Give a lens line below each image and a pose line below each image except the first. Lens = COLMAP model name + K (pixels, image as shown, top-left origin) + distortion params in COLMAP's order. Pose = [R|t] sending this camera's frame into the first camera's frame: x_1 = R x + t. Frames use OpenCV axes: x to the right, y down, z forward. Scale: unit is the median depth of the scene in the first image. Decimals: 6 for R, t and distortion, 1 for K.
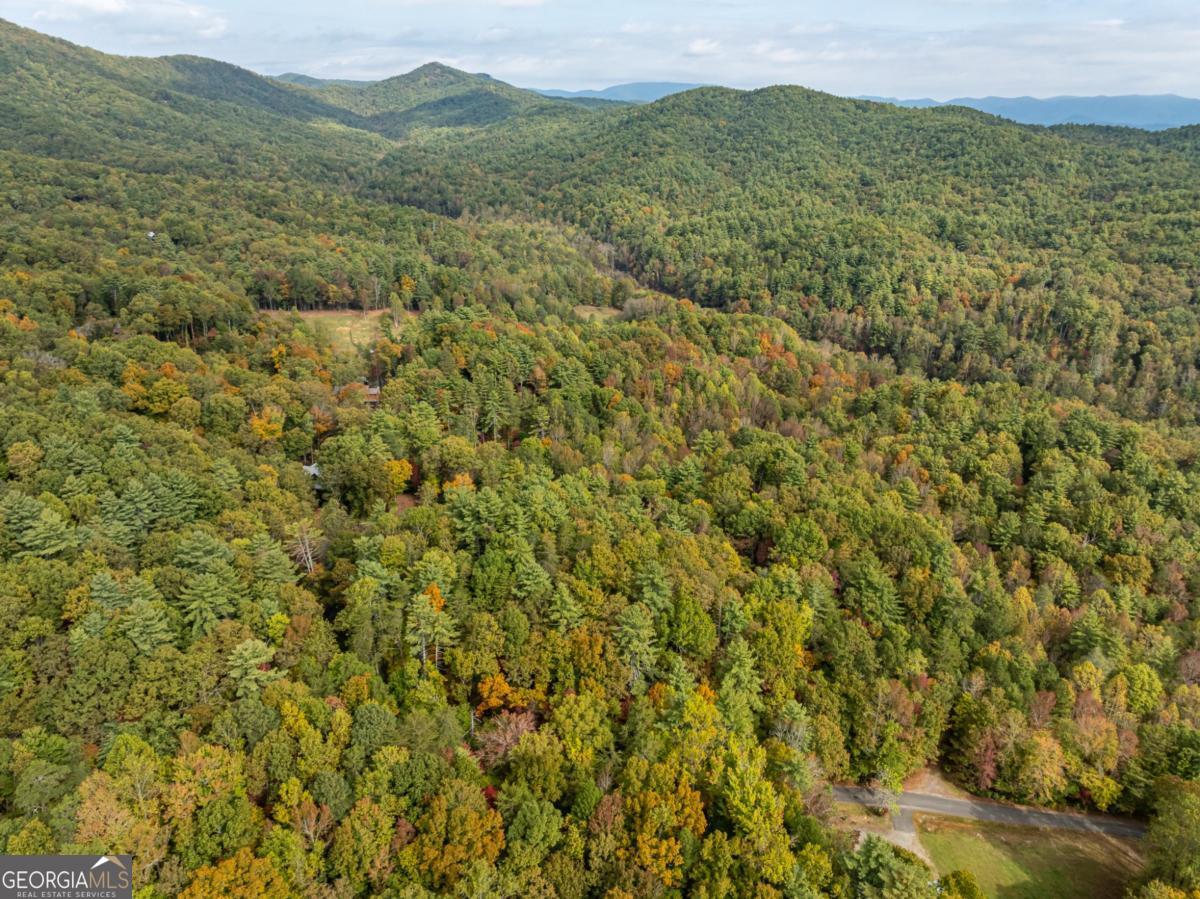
lens RADIAL K [[873.5, 0, 603.4], [0, 873.5, 449.8], [0, 0, 1]] dist [-0.041955, -0.004310]
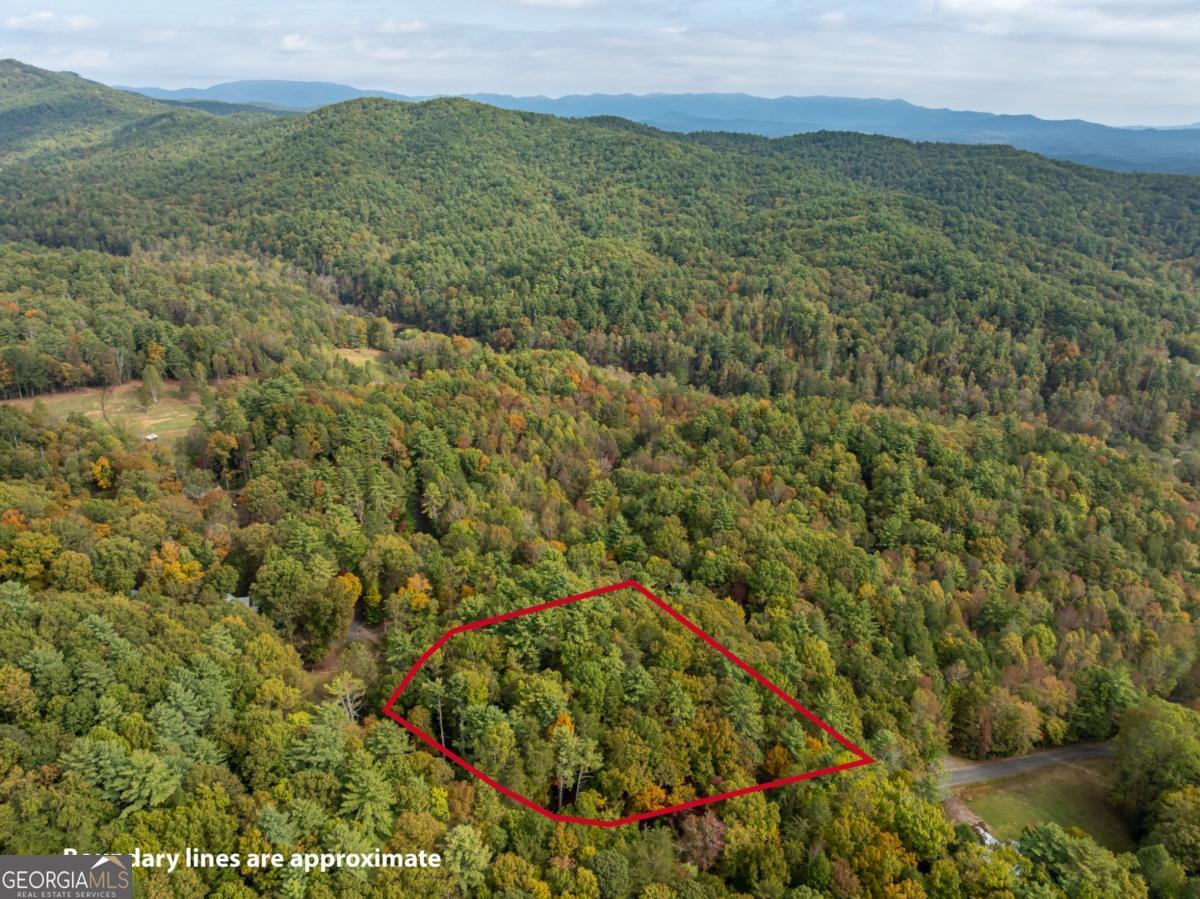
lens RADIAL K [[873.5, 0, 603.4], [0, 873.5, 449.8], [0, 0, 1]] dist [-0.041955, -0.004310]
pose [[0.908278, -0.148943, 0.390956, -0.307000], [0.144497, 0.988658, 0.040951, -0.111443], [-0.392621, 0.019297, 0.919498, 0.030180]]
